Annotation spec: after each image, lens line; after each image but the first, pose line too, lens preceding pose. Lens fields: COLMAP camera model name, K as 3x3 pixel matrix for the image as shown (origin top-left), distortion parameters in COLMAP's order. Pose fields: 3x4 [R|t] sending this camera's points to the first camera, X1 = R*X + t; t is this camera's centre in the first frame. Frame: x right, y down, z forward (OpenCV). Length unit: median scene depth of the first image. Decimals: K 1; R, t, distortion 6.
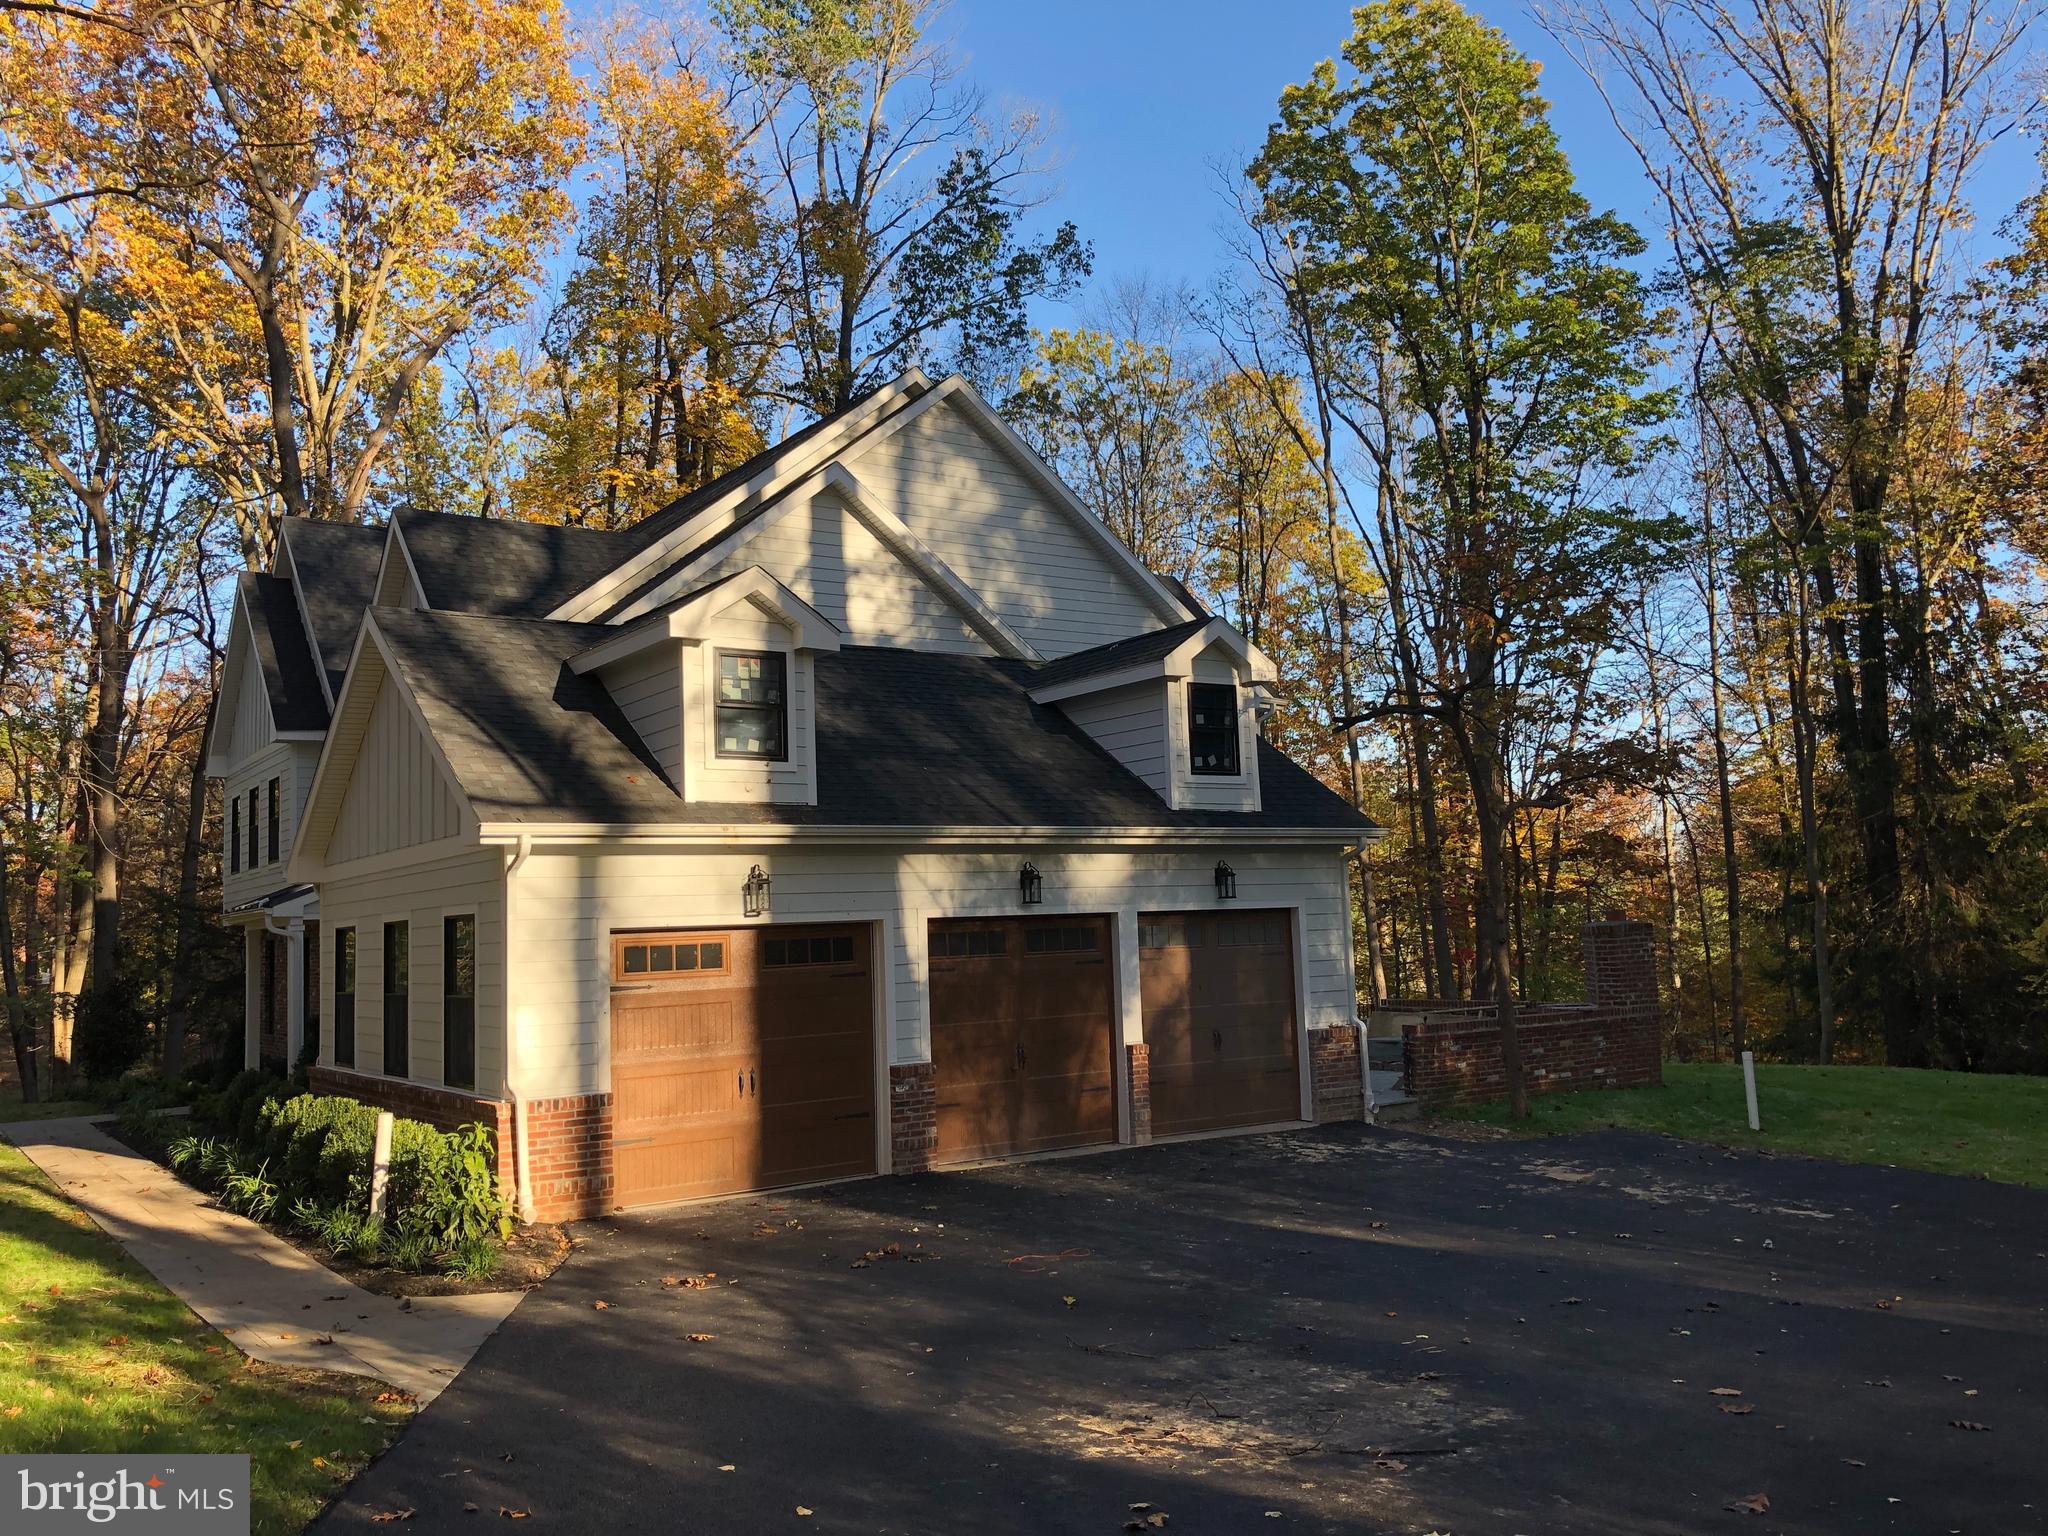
lens RADIAL K [[1697.3, 0, 1024.0], [0, 1697.3, 768.0], [0, 0, 1]] dist [-0.007484, -0.010359]
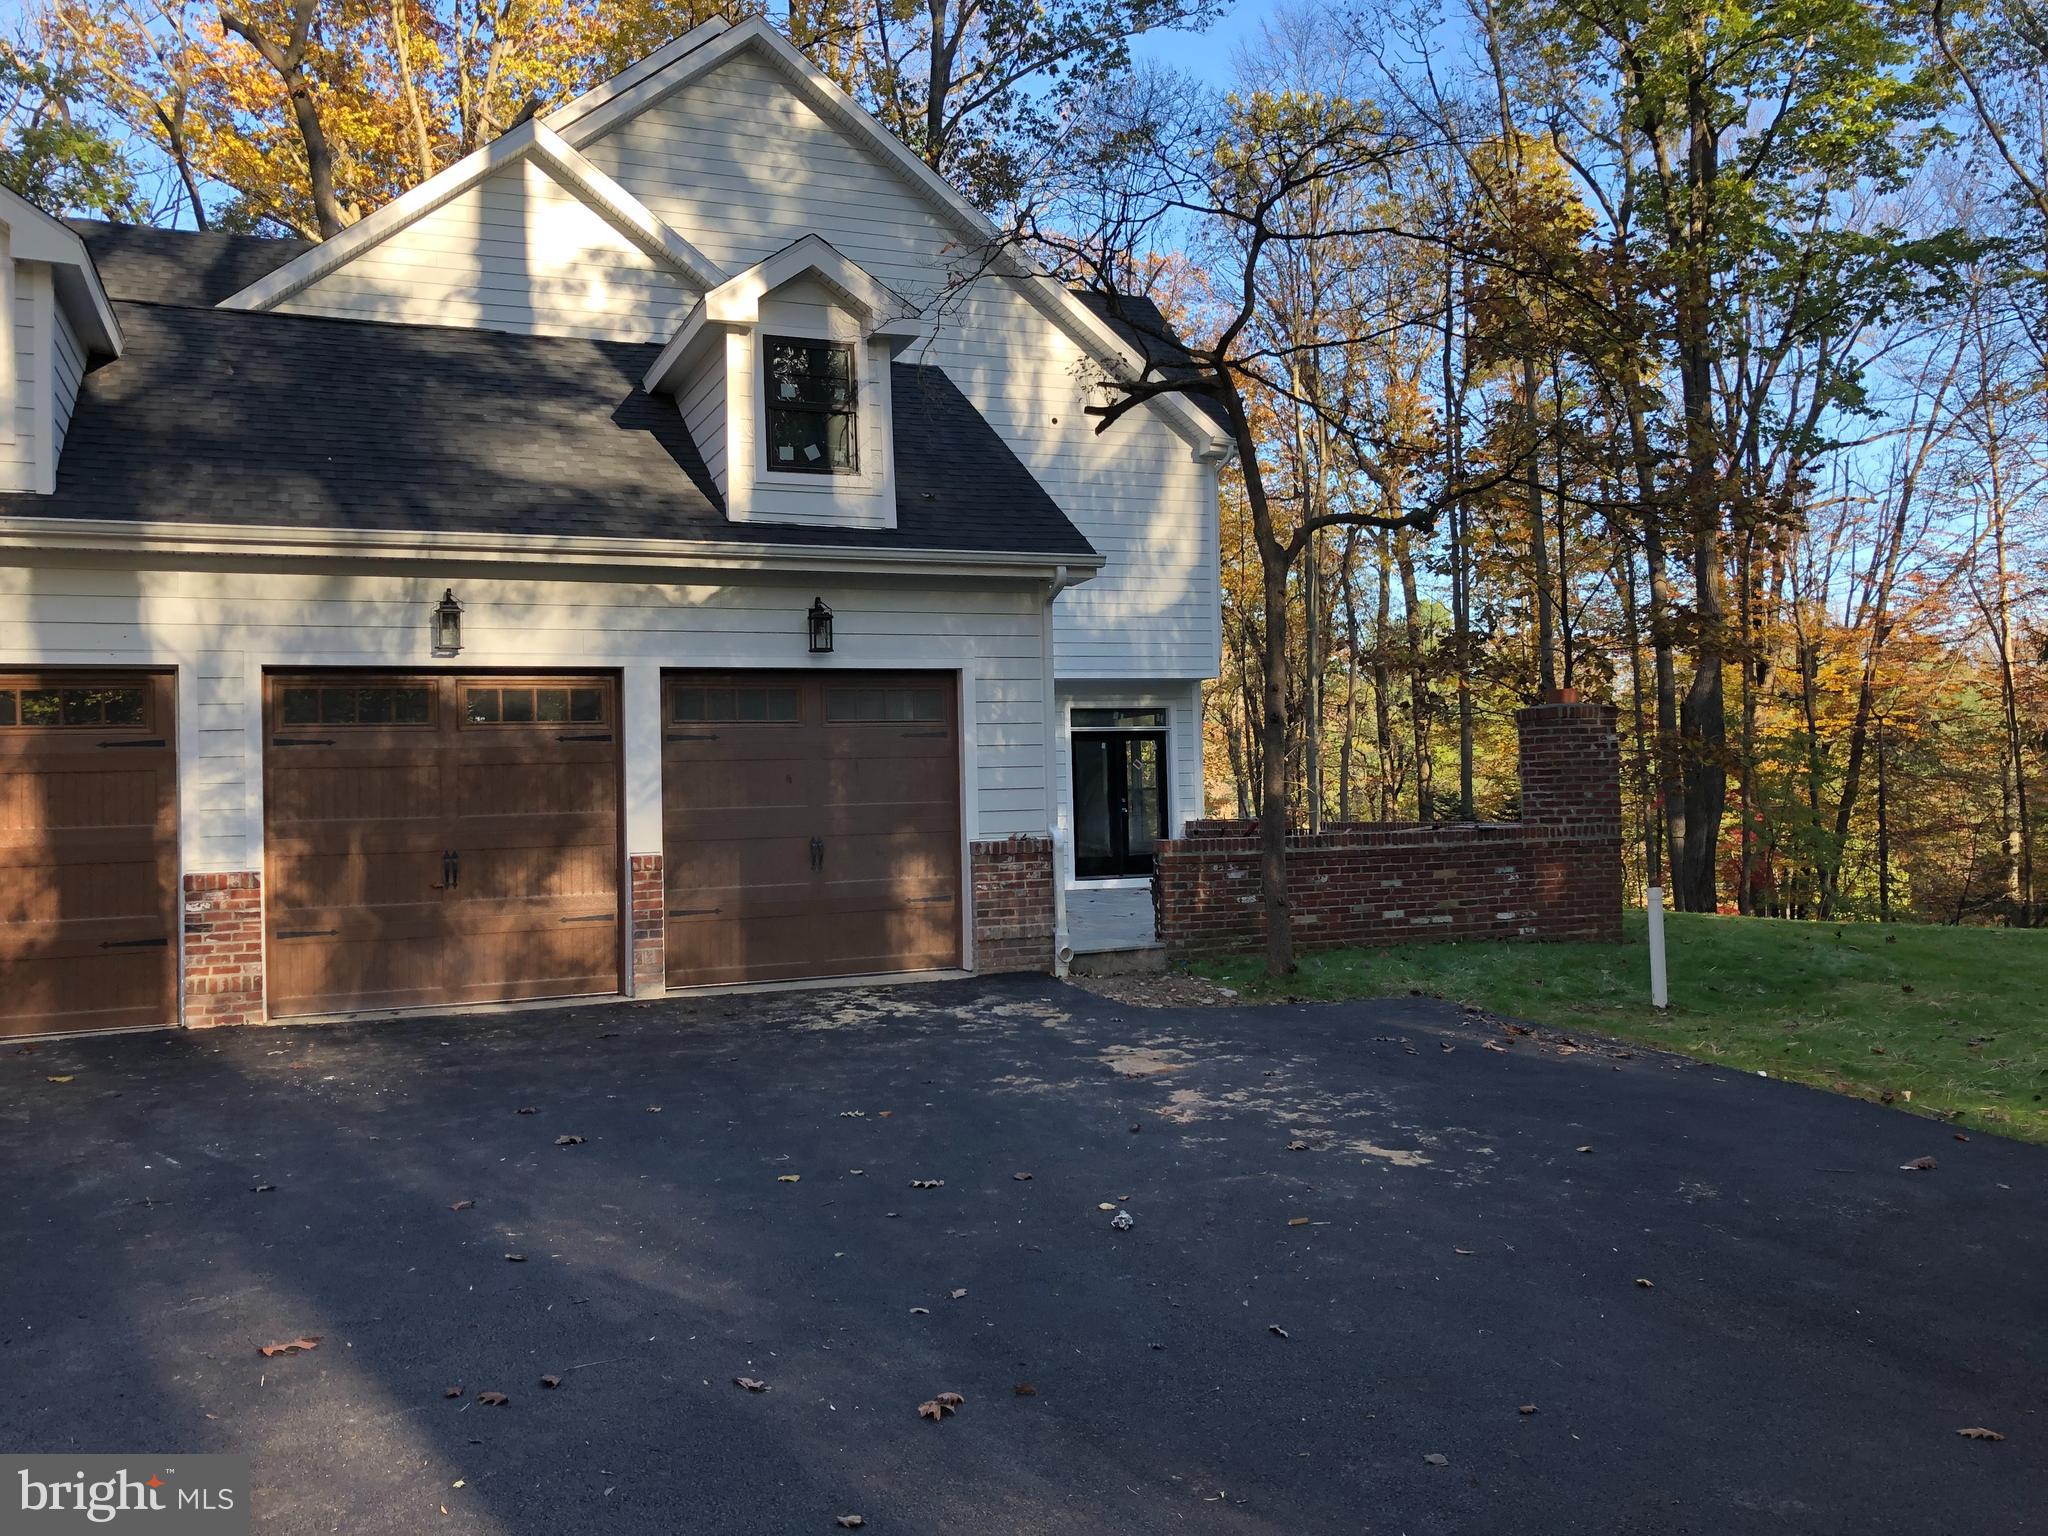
lens RADIAL K [[1697.3, 0, 1024.0], [0, 1697.3, 768.0], [0, 0, 1]] dist [-0.007484, -0.010359]
pose [[0.977811, -0.000030, -0.209491, 0.301959], [0.017769, 0.996408, 0.082798, 0.060077], [0.208736, -0.084683, 0.974299, 0.300453]]
